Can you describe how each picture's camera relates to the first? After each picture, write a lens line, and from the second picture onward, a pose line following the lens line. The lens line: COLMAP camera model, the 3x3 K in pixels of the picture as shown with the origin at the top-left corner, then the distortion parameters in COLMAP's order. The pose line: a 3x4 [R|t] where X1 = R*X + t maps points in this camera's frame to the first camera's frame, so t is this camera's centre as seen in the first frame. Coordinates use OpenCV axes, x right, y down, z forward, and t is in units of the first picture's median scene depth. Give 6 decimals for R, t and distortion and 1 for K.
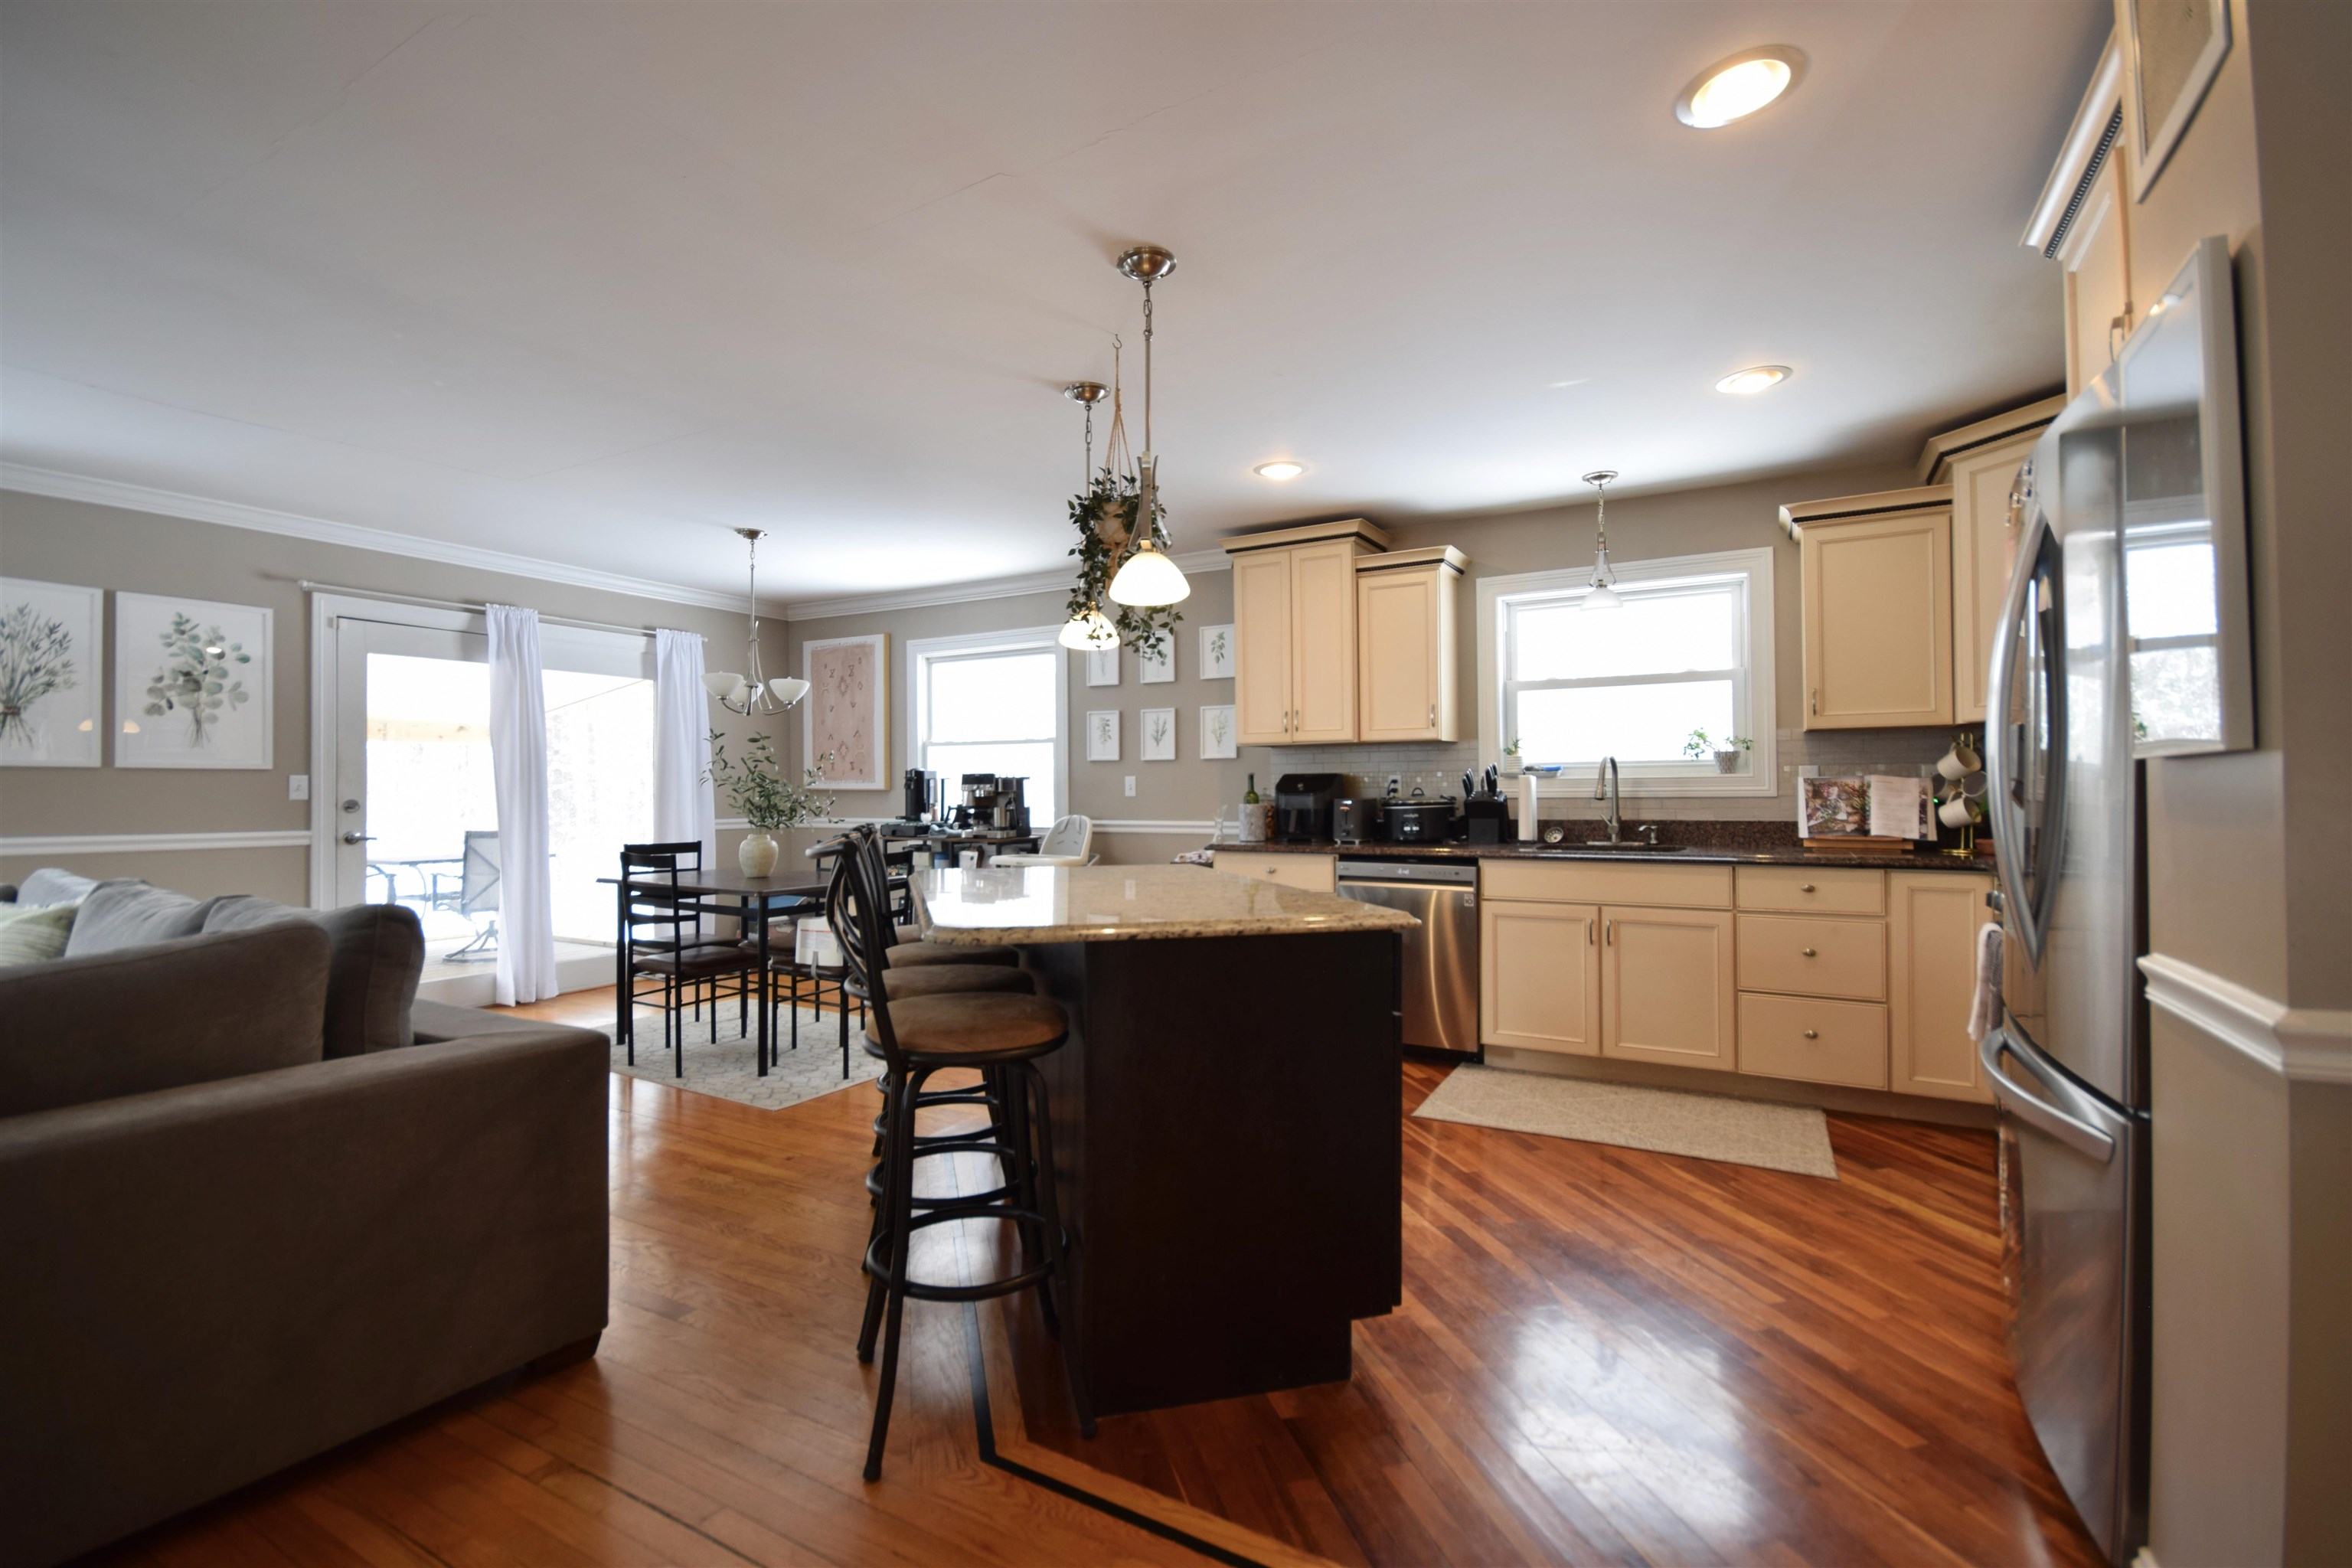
lens RADIAL K [[1032.8, 0, 1177.9], [0, 1032.8, 782.1], [0, 0, 1]] dist [0.009101, -0.011488]
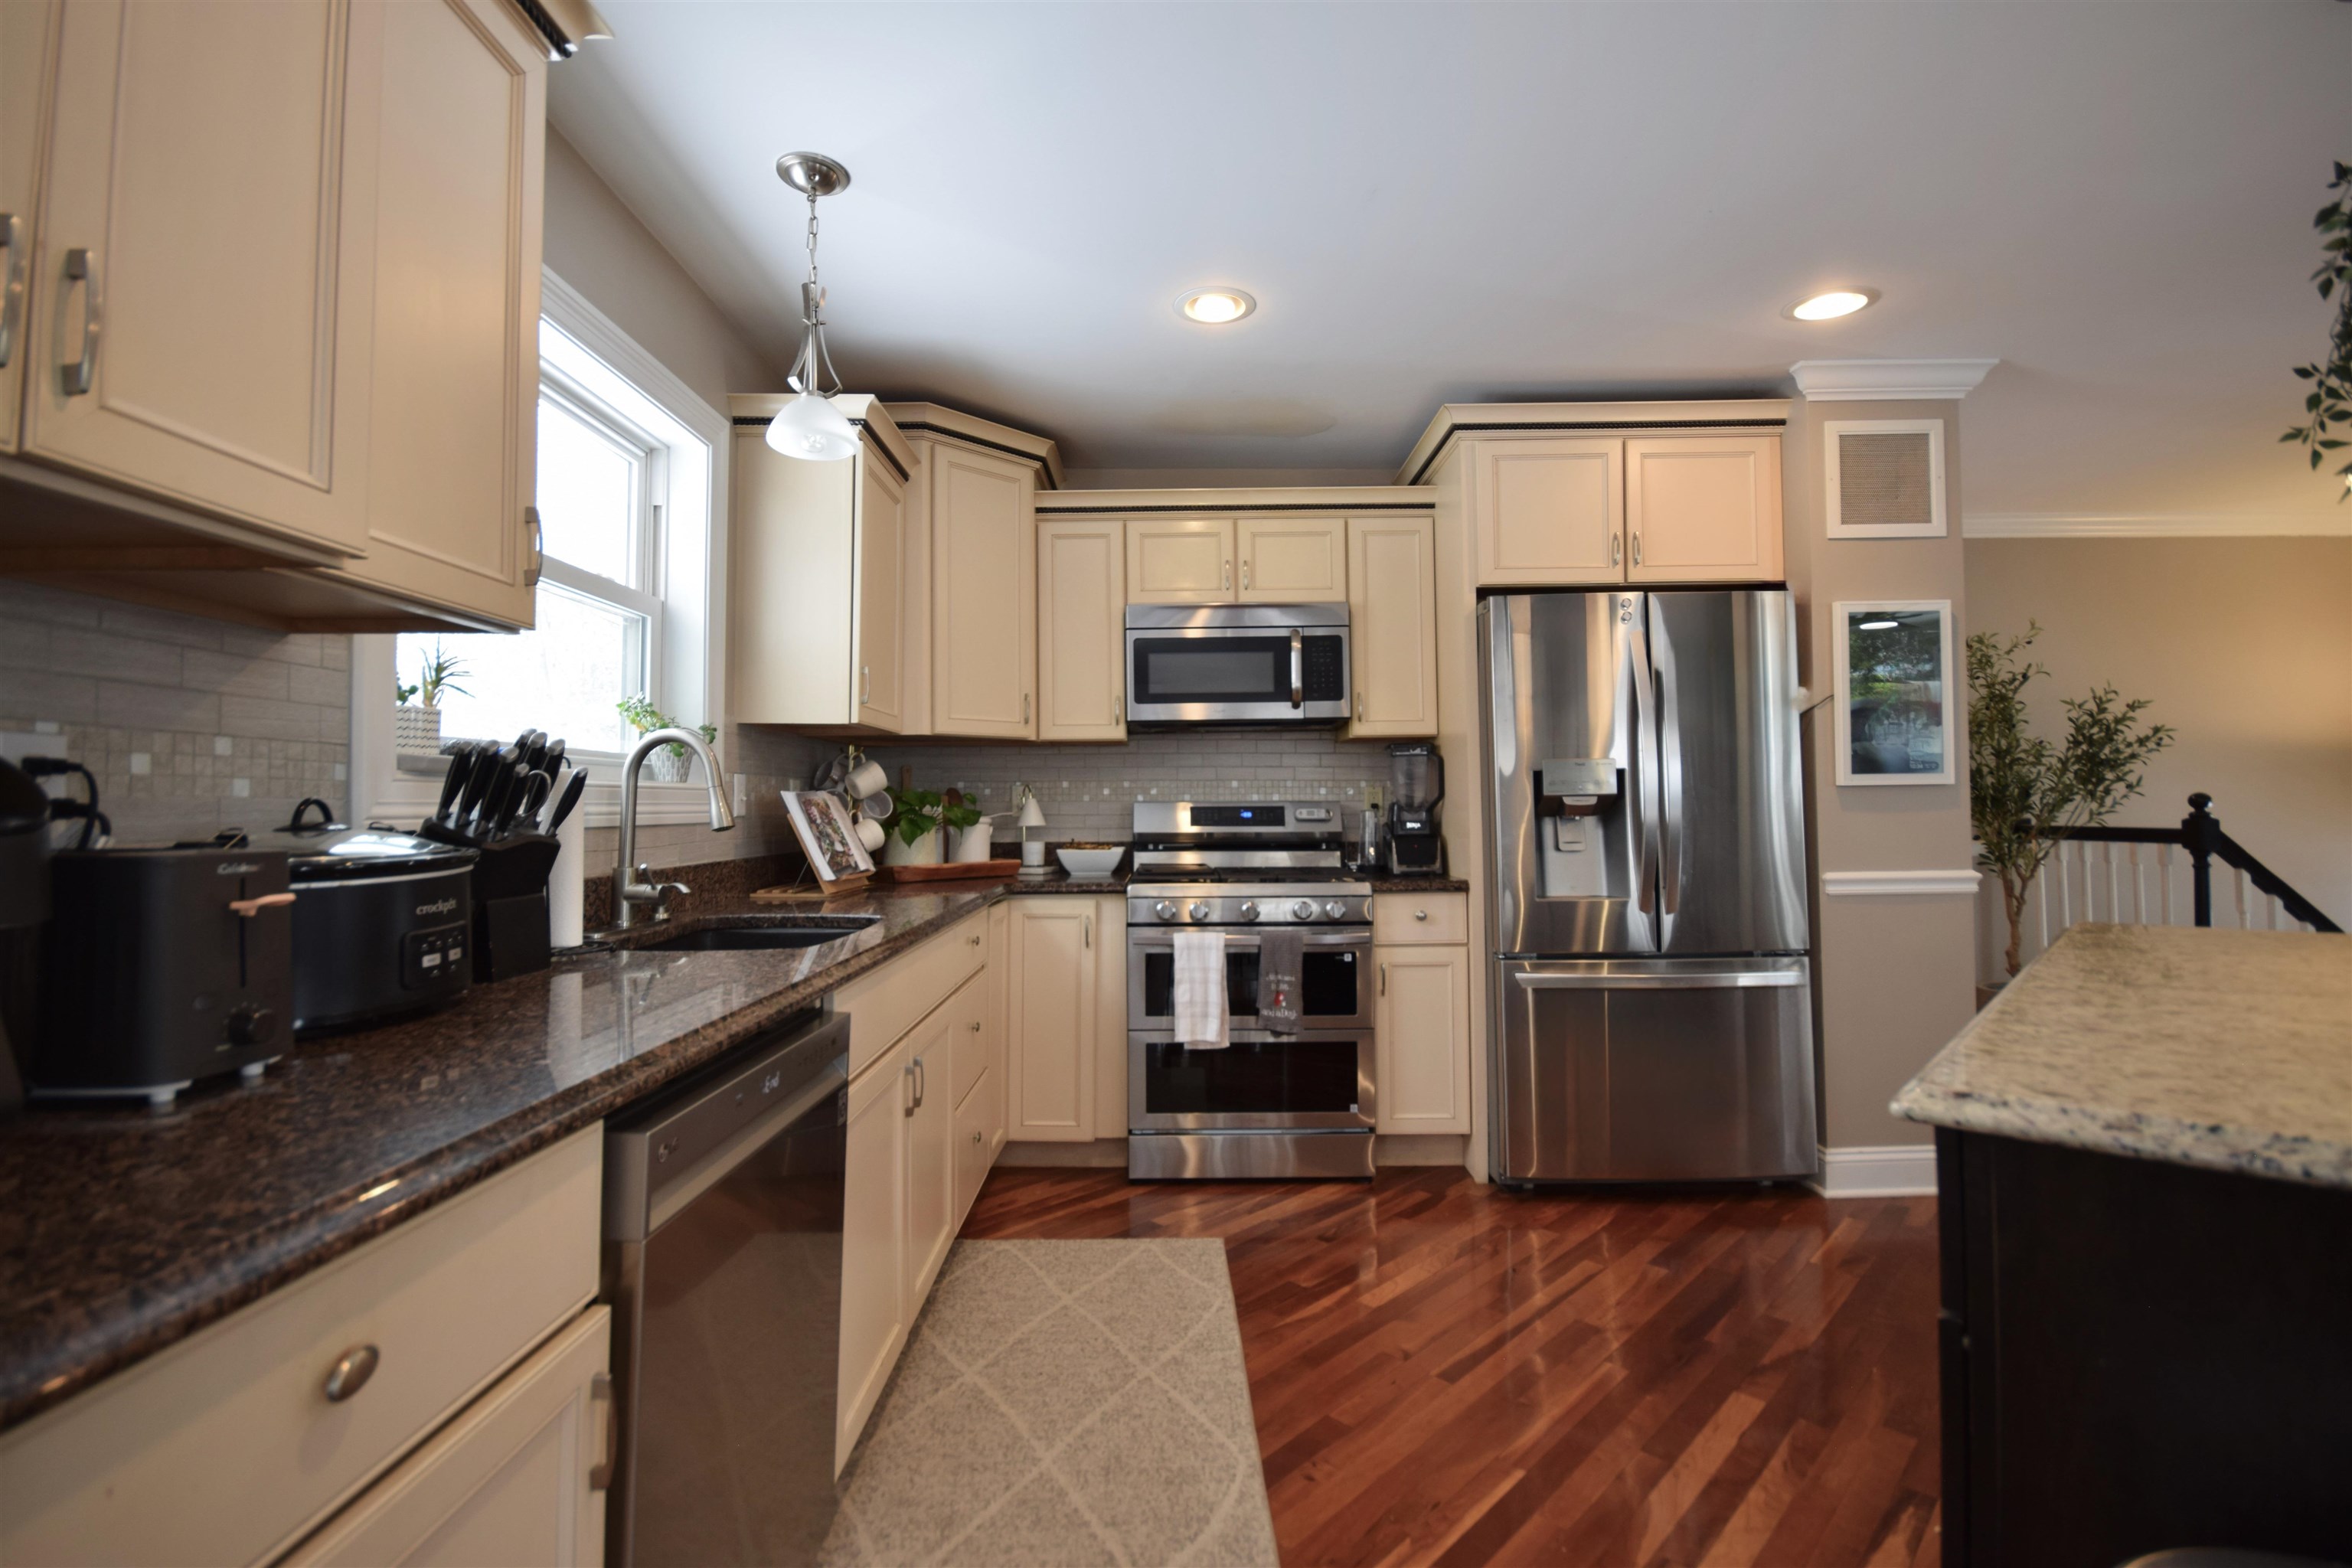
lens RADIAL K [[1032.8, 0, 1177.9], [0, 1032.8, 782.1], [0, 0, 1]] dist [0.009101, -0.011488]
pose [[-0.500752, 0.032009, 0.864999, -0.089299], [0.005141, 0.999408, -0.034007, 0.011909], [-0.865576, -0.012582, -0.500620, 1.014653]]
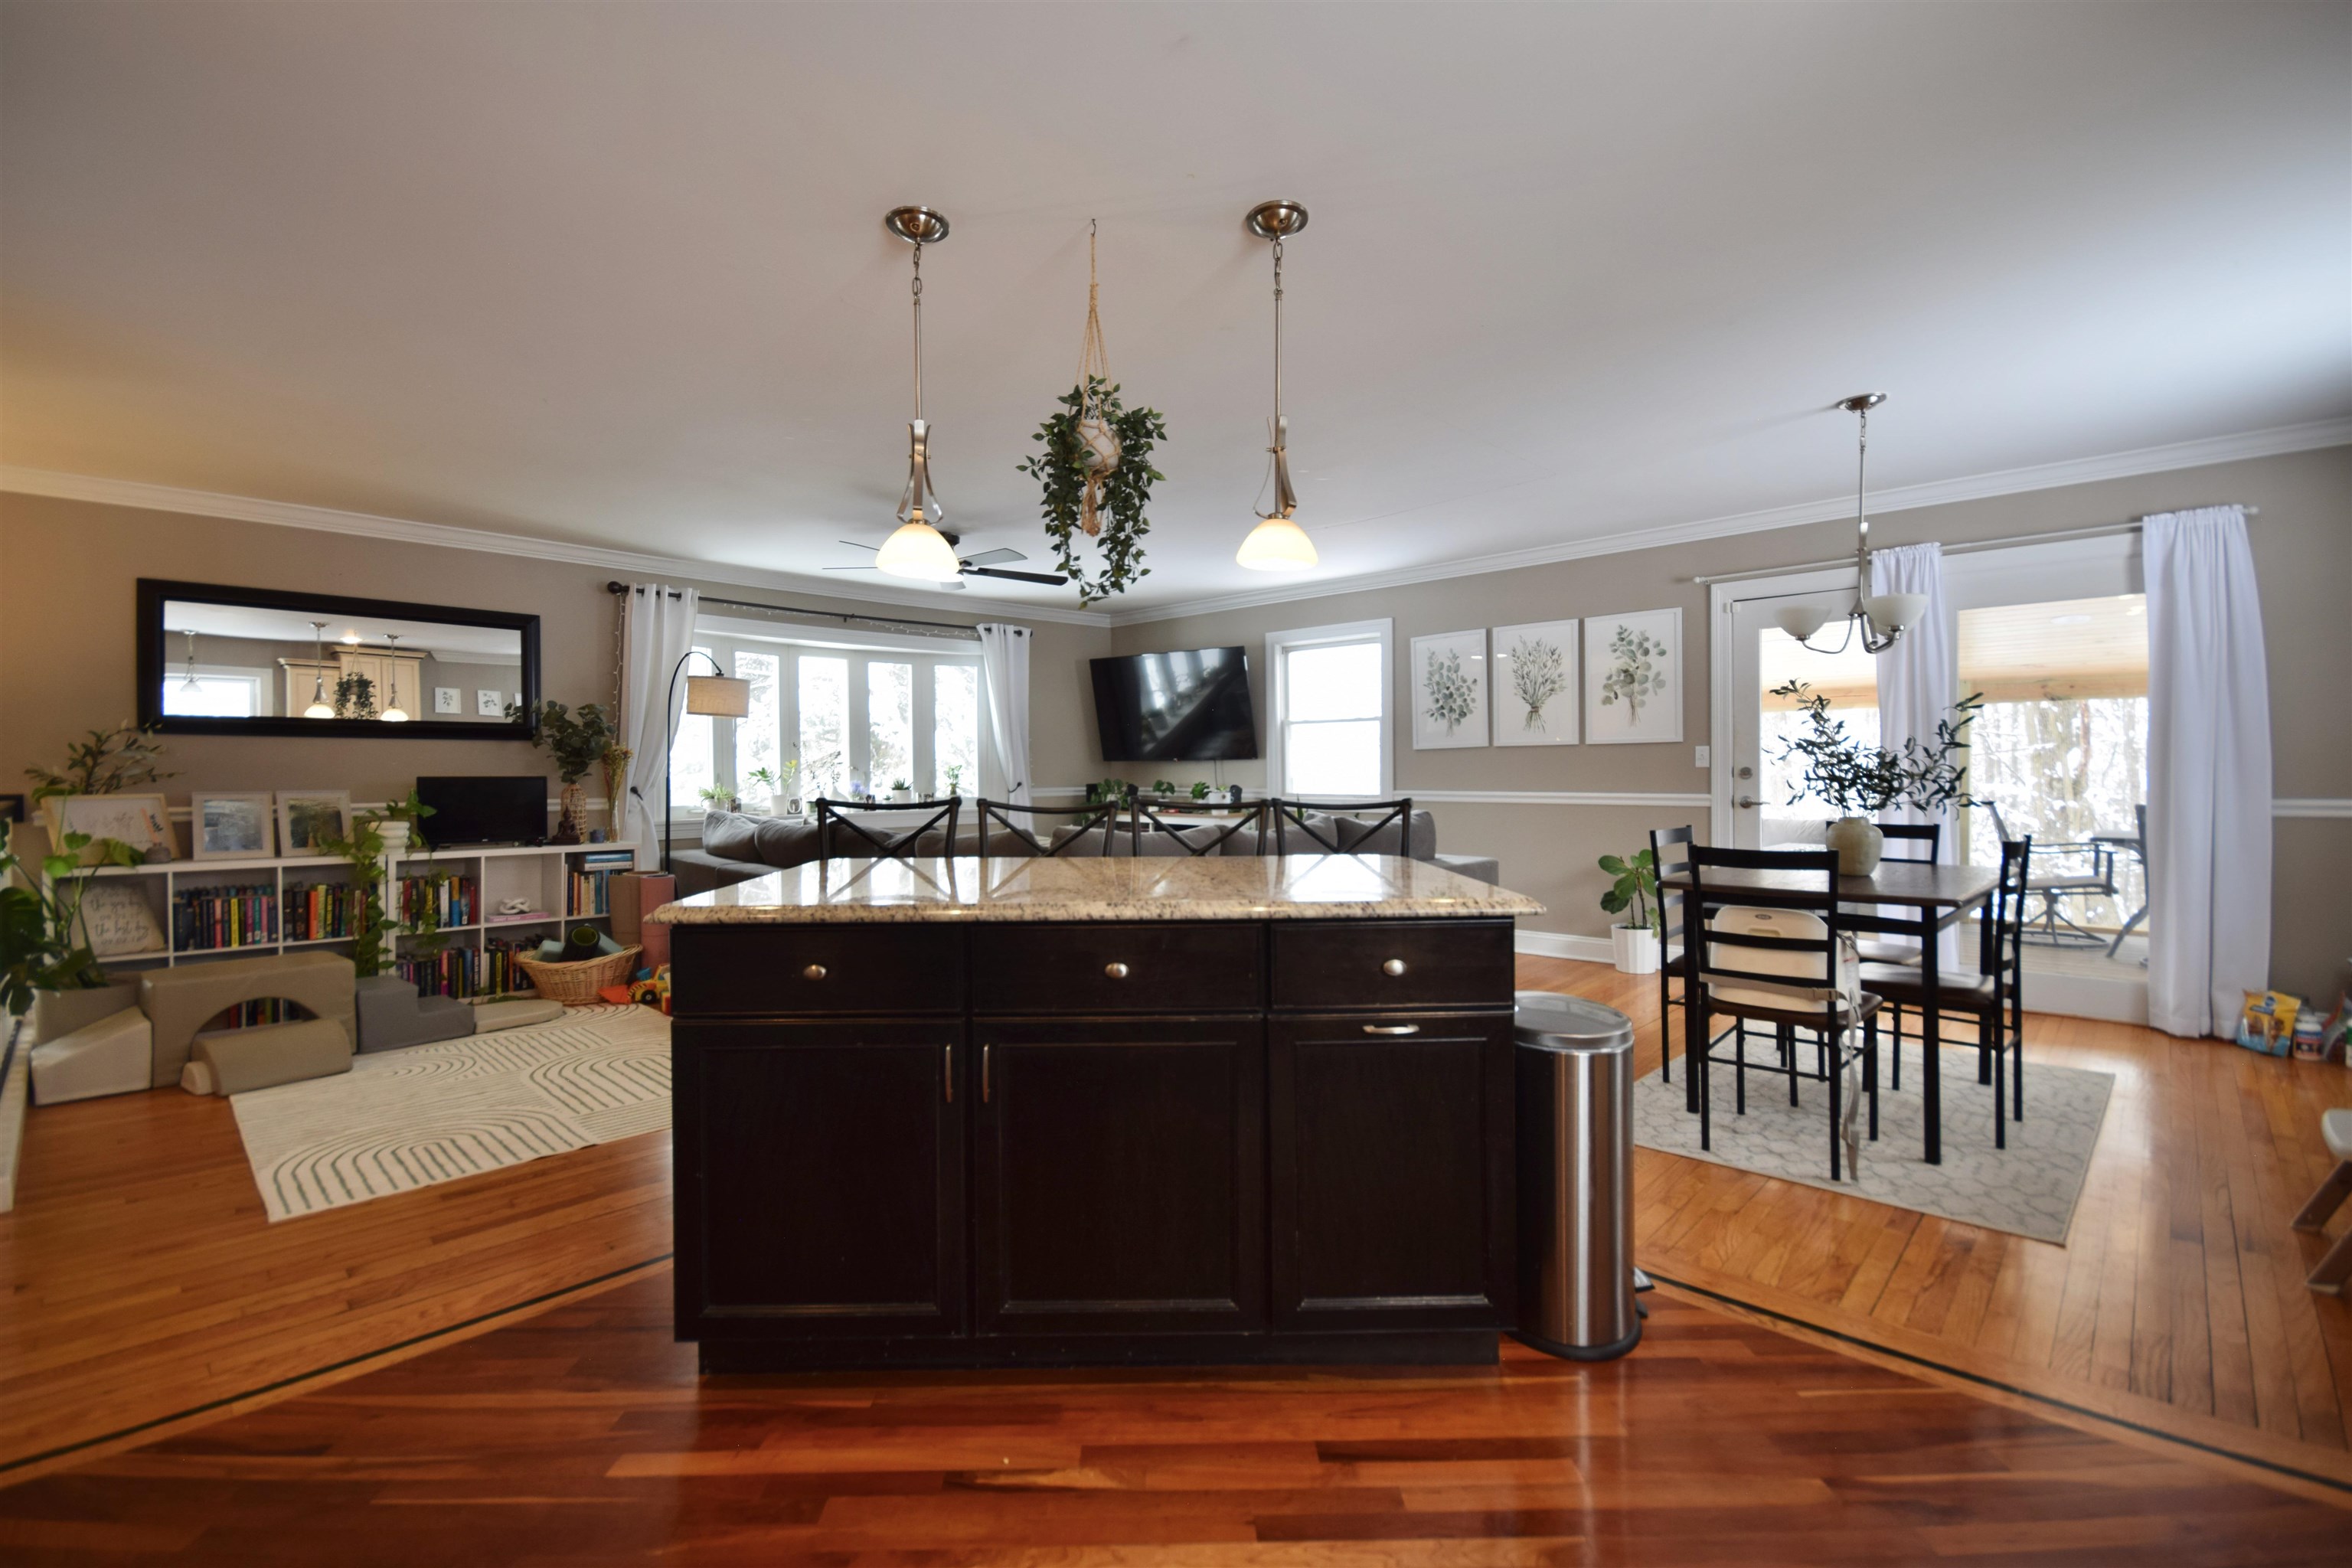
lens RADIAL K [[1055.5, 0, 1192.5], [0, 1055.5, 783.1], [0, 0, 1]] dist [0.022829, -0.018845]
pose [[-0.239728, 0.017564, -0.970681, 0.468338], [0.019127, 0.999728, 0.013366, 0.008770], [0.970652, -0.015362, -0.239999, 0.778415]]
